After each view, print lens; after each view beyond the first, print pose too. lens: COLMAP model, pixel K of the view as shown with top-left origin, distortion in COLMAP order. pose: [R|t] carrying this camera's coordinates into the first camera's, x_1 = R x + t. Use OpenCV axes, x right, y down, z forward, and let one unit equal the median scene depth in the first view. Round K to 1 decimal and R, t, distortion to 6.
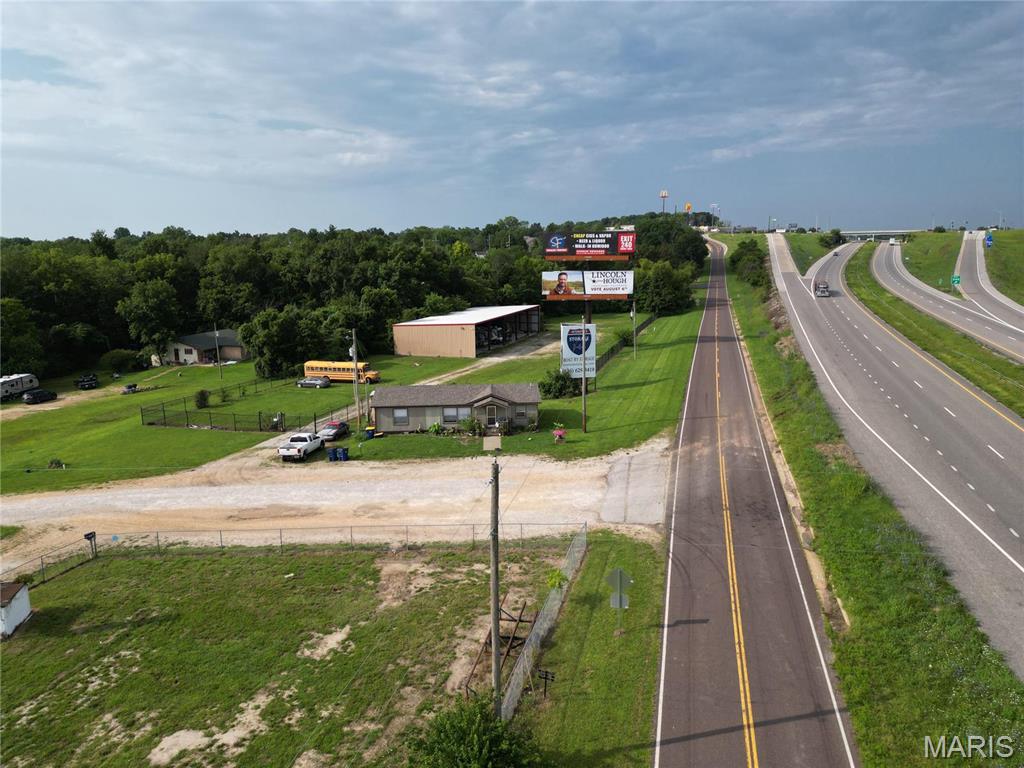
lens RADIAL K [[715.4, 0, 508.2], [0, 715.4, 382.2], [0, 0, 1]] dist [0.086580, -0.091617]
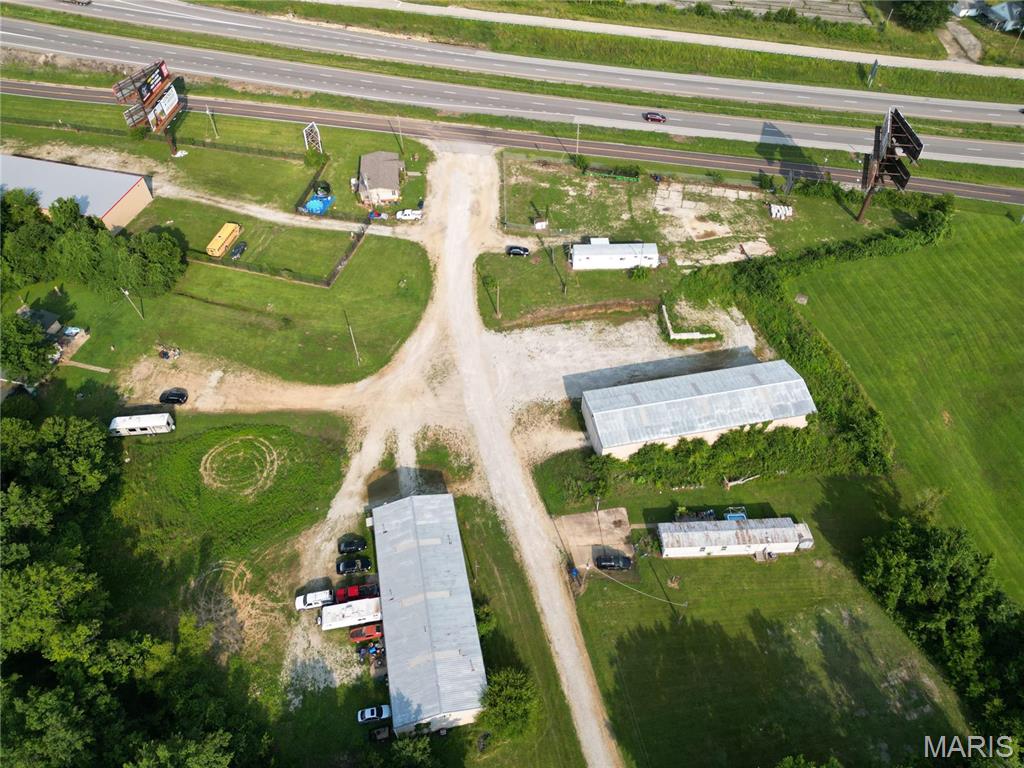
lens RADIAL K [[712.7, 0, 508.3], [0, 712.7, 382.4], [0, 0, 1]] dist [0.091748, -0.096236]
pose [[-0.052867, -0.734730, 0.676296, -1.436774], [0.199593, 0.655803, 0.728069, -0.763933], [-0.978452, 0.173475, 0.111977, 0.267295]]
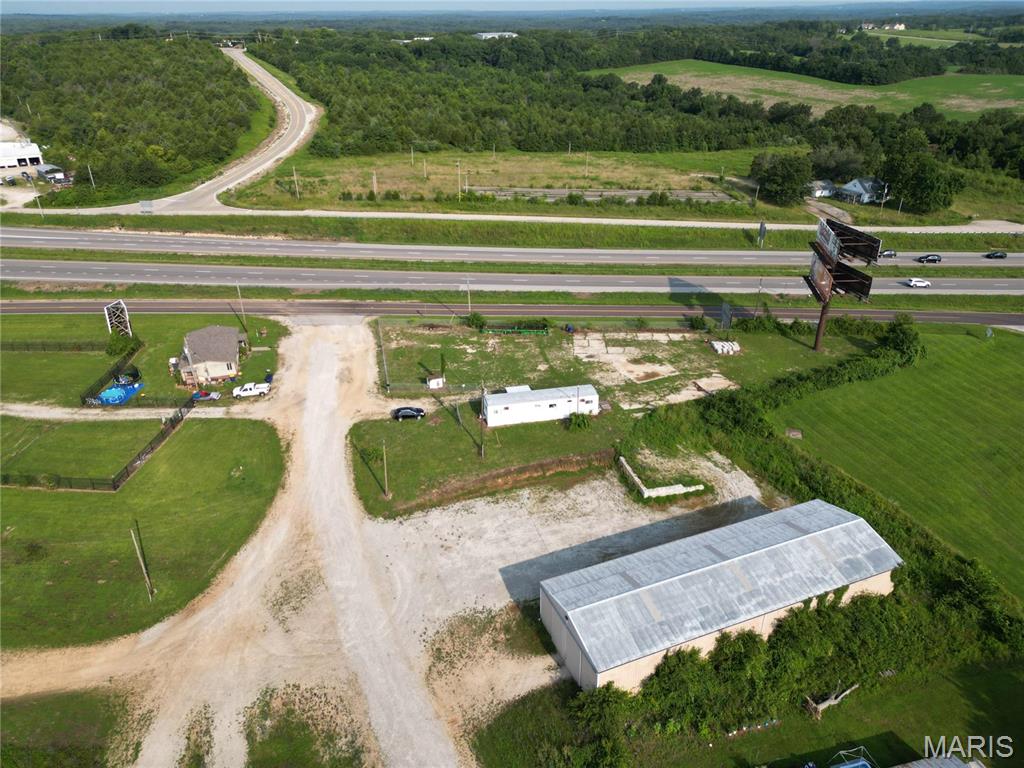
lens RADIAL K [[712.7, 0, 508.3], [0, 712.7, 382.4], [0, 0, 1]] dist [0.091748, -0.096236]
pose [[-0.243903, -0.427882, 0.870303, -1.193531], [0.195406, 0.857317, 0.476260, -0.398739], [-0.949909, 0.286224, -0.125492, 0.341062]]
